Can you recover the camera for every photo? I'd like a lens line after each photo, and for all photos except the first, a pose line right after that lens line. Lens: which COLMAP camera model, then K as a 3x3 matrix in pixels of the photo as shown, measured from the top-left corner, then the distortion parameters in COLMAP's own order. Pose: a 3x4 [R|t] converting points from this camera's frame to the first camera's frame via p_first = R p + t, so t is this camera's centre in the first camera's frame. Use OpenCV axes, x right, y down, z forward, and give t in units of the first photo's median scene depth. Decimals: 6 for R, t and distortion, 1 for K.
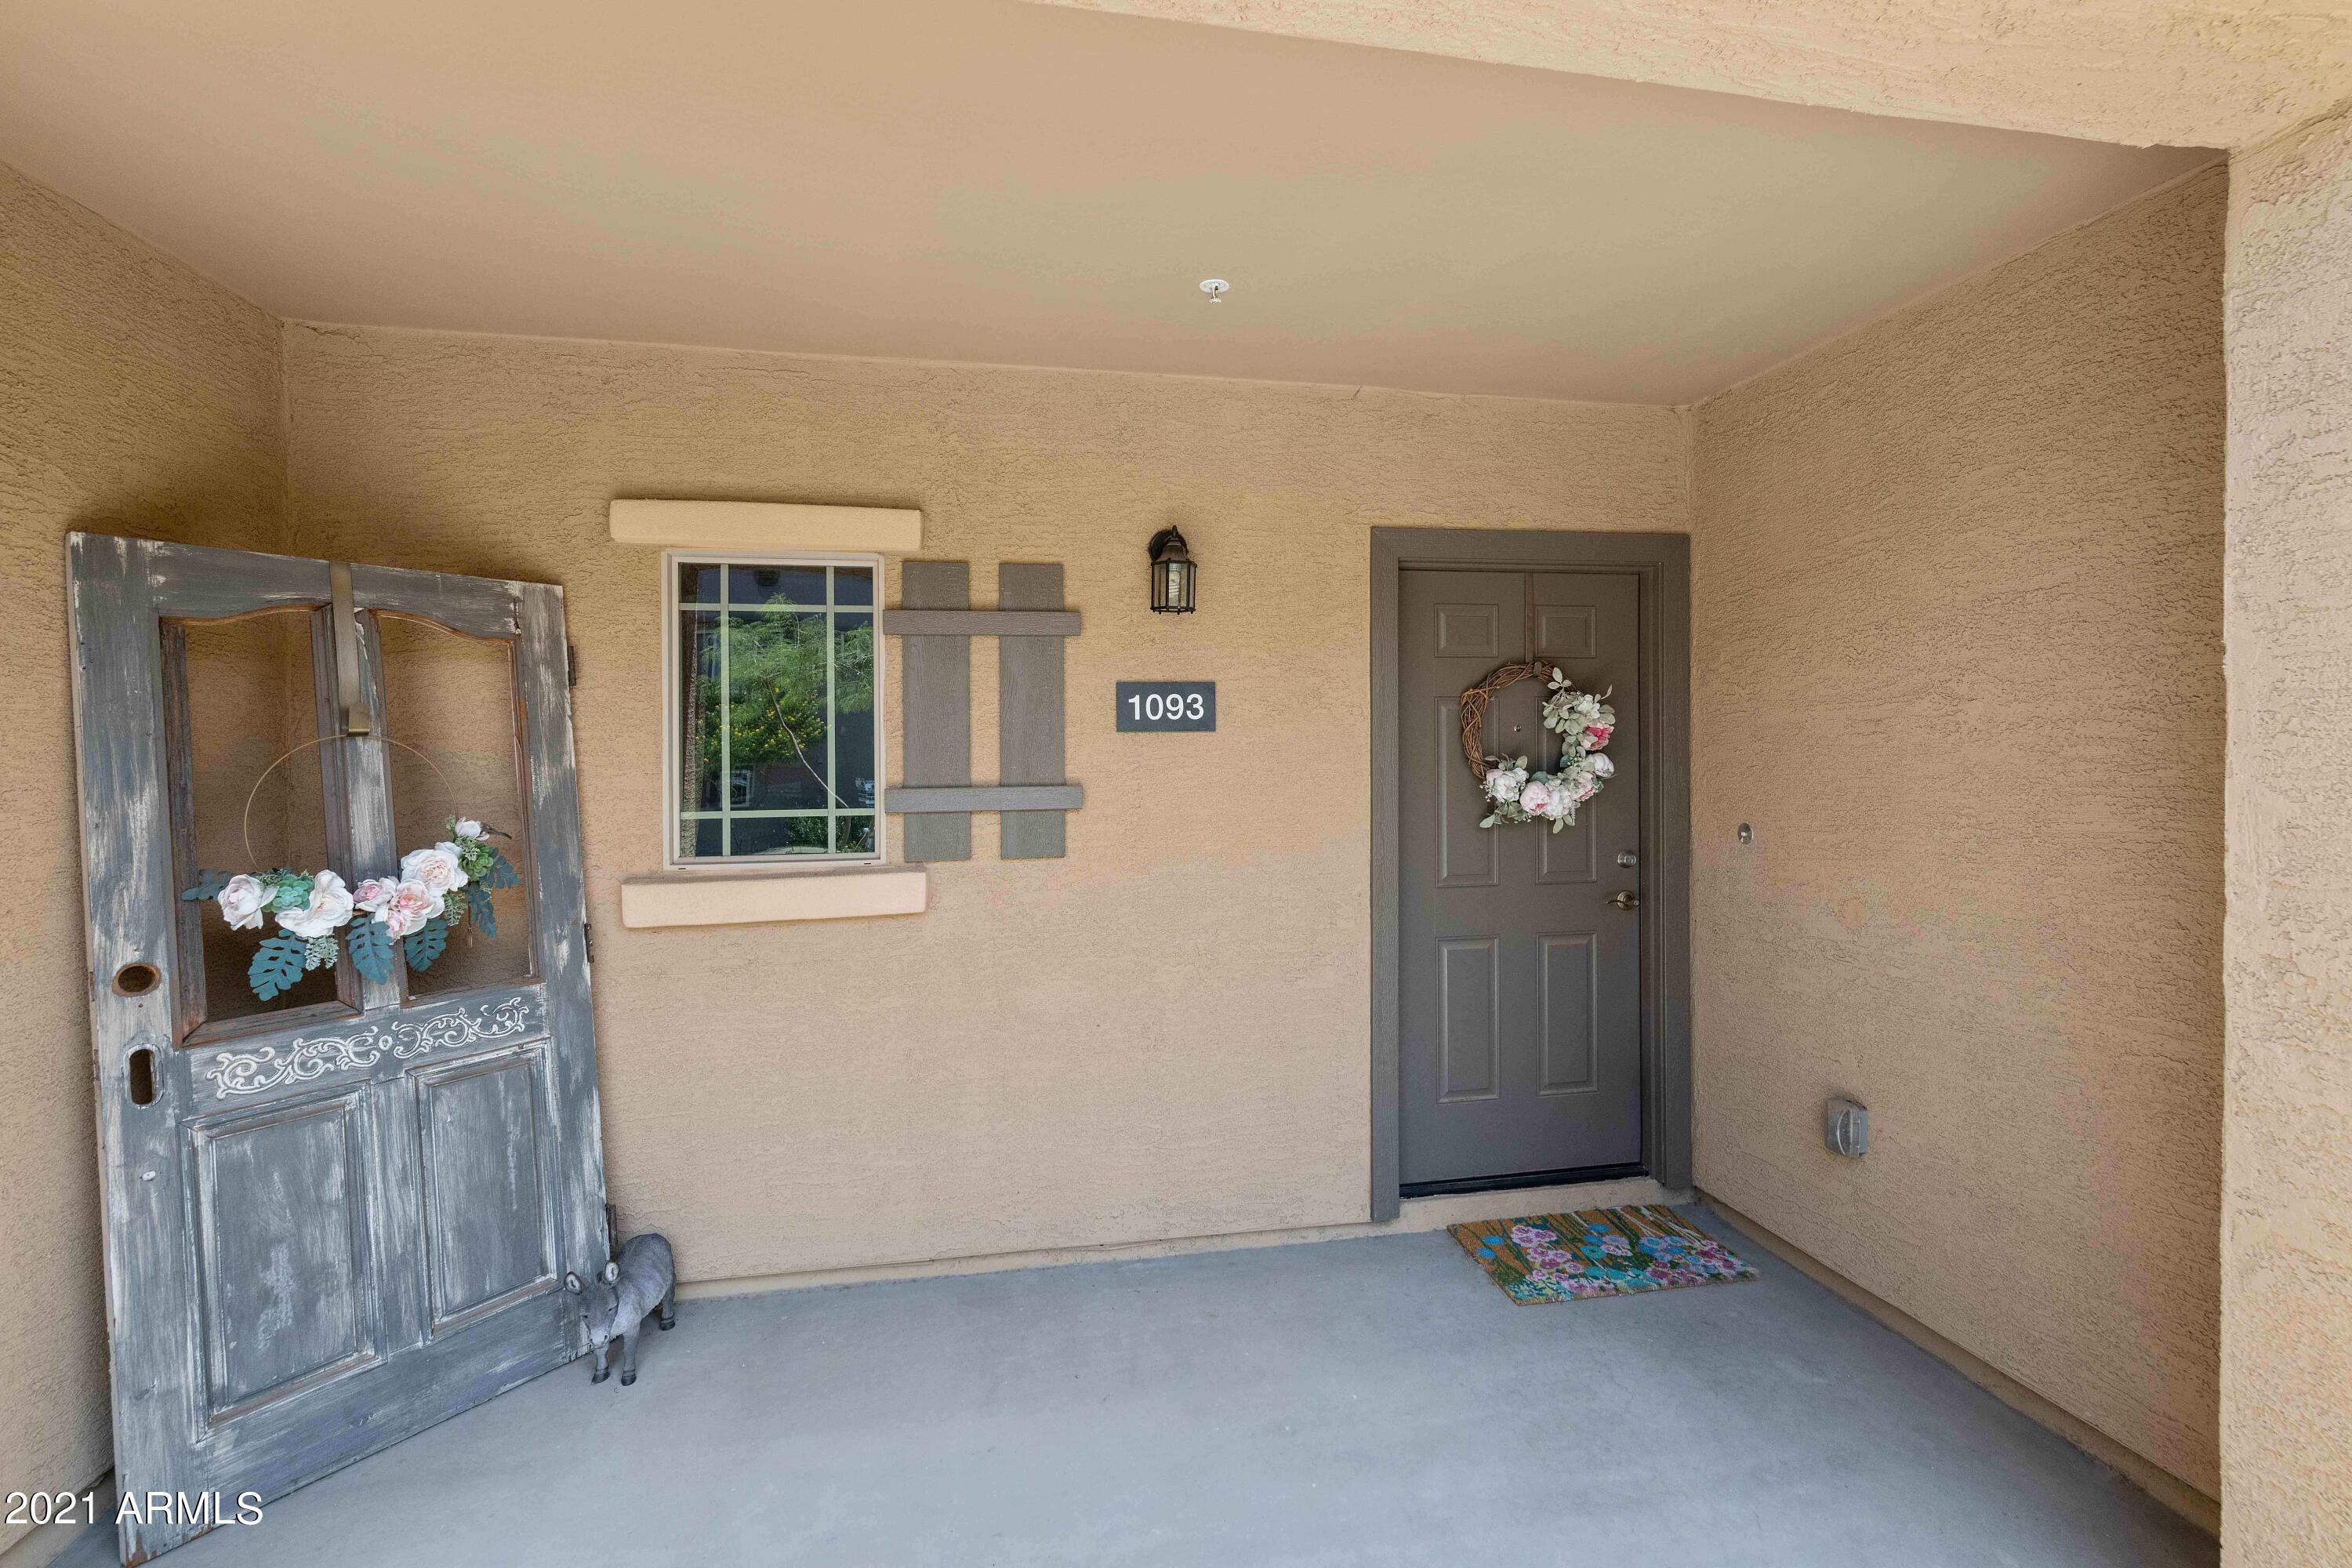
lens RADIAL K [[1031.8, 0, 1172.6], [0, 1031.8, 780.6], [0, 0, 1]] dist [-0.001417, 0.000254]
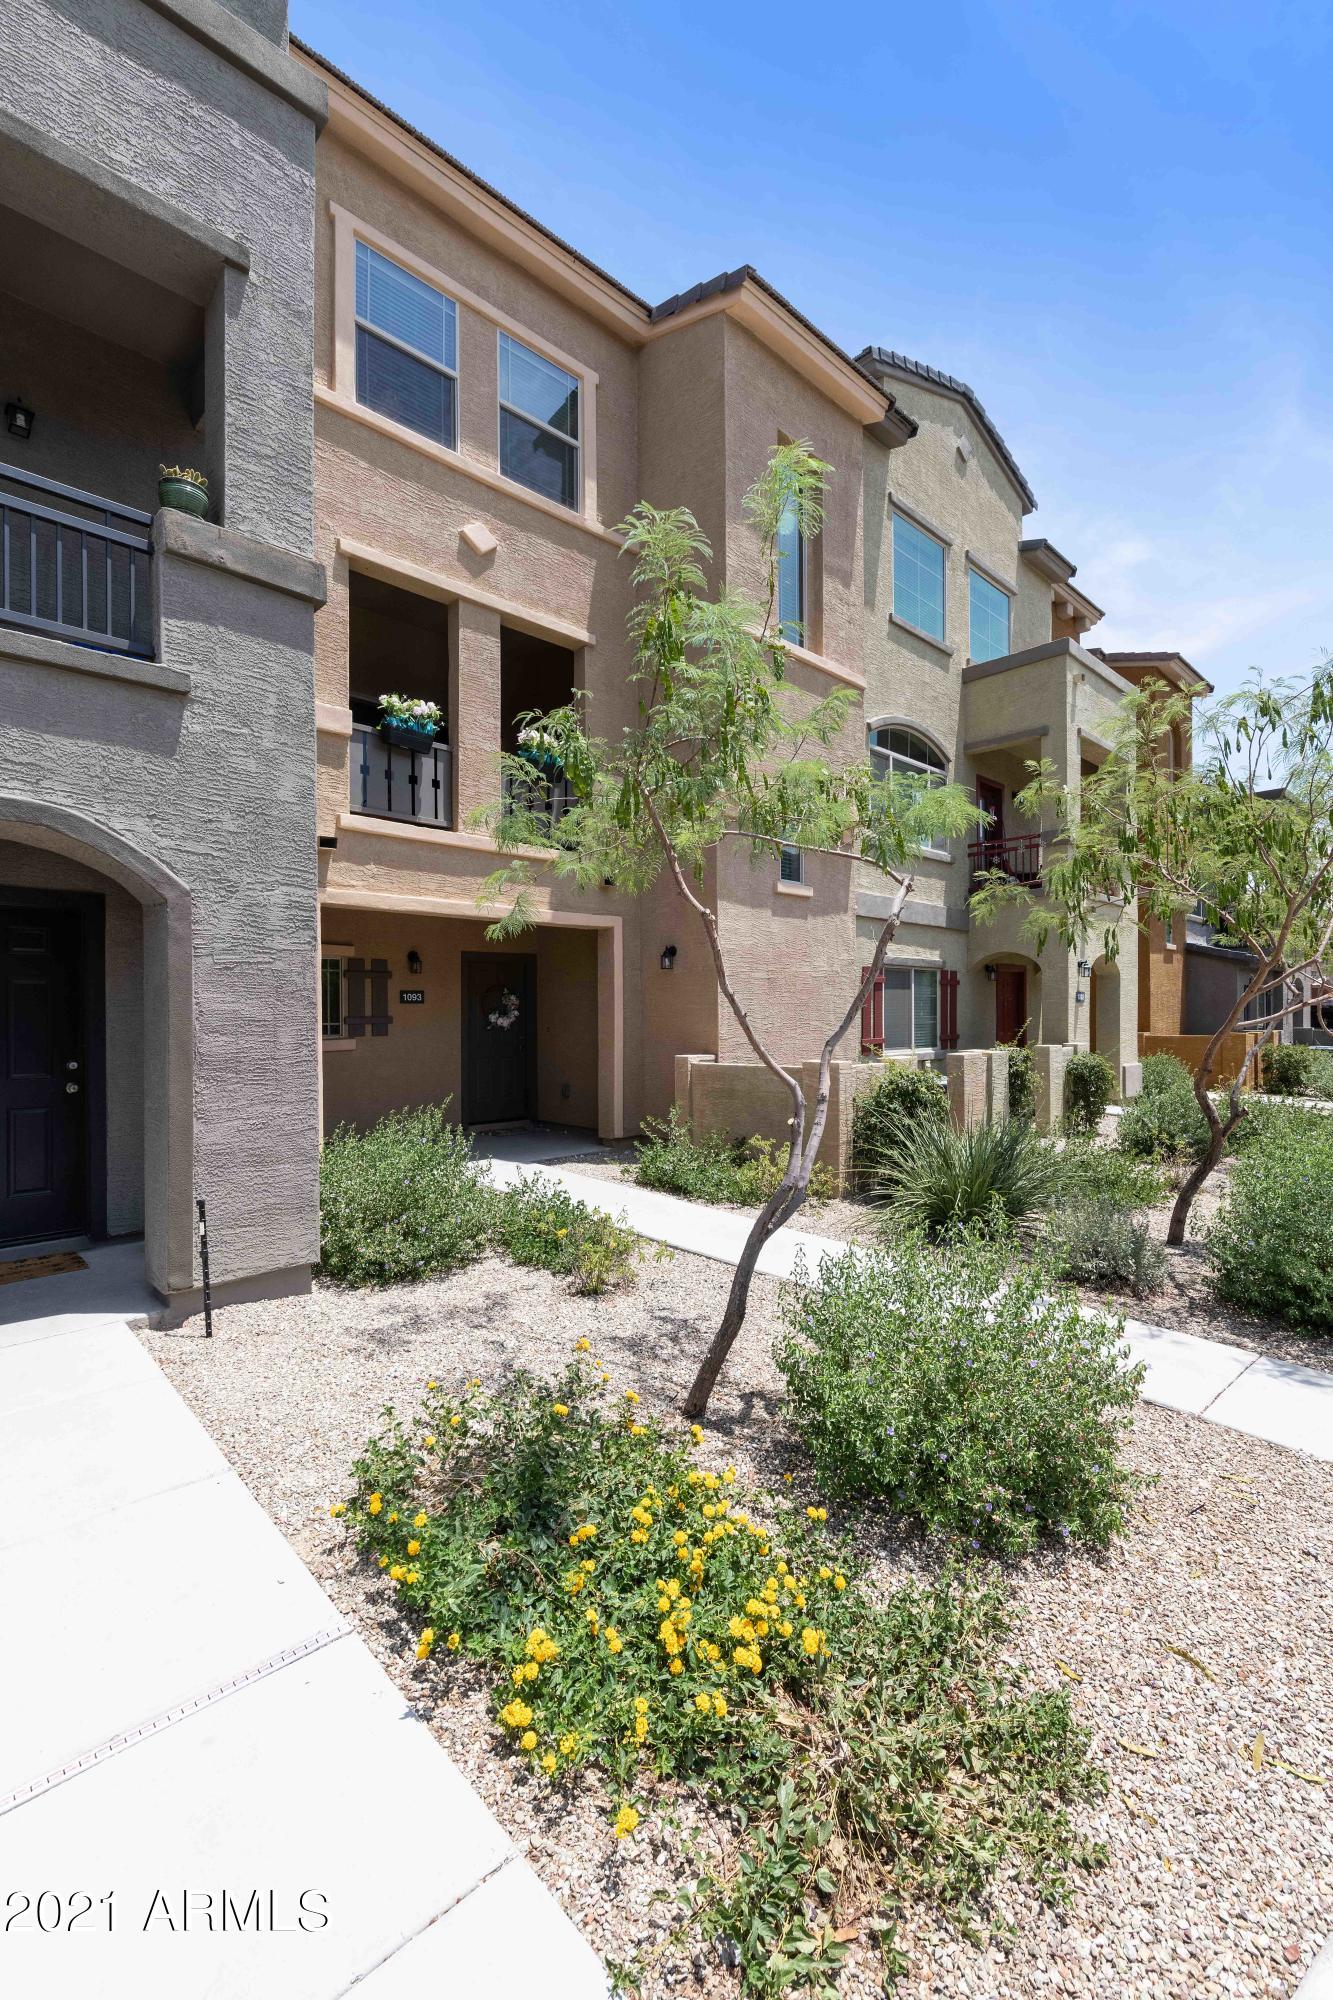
lens RADIAL K [[877.4, 0, 666.5], [0, 877.4, 1003.5], [0, 0, 1]] dist [-0.001417, 0.000254]
pose [[0.837590, 0.011357, 0.546182, -1.018859], [0.009717, 0.999316, -0.035682, 0.080946], [-0.546213, 0.035194, 0.836906, -2.311138]]
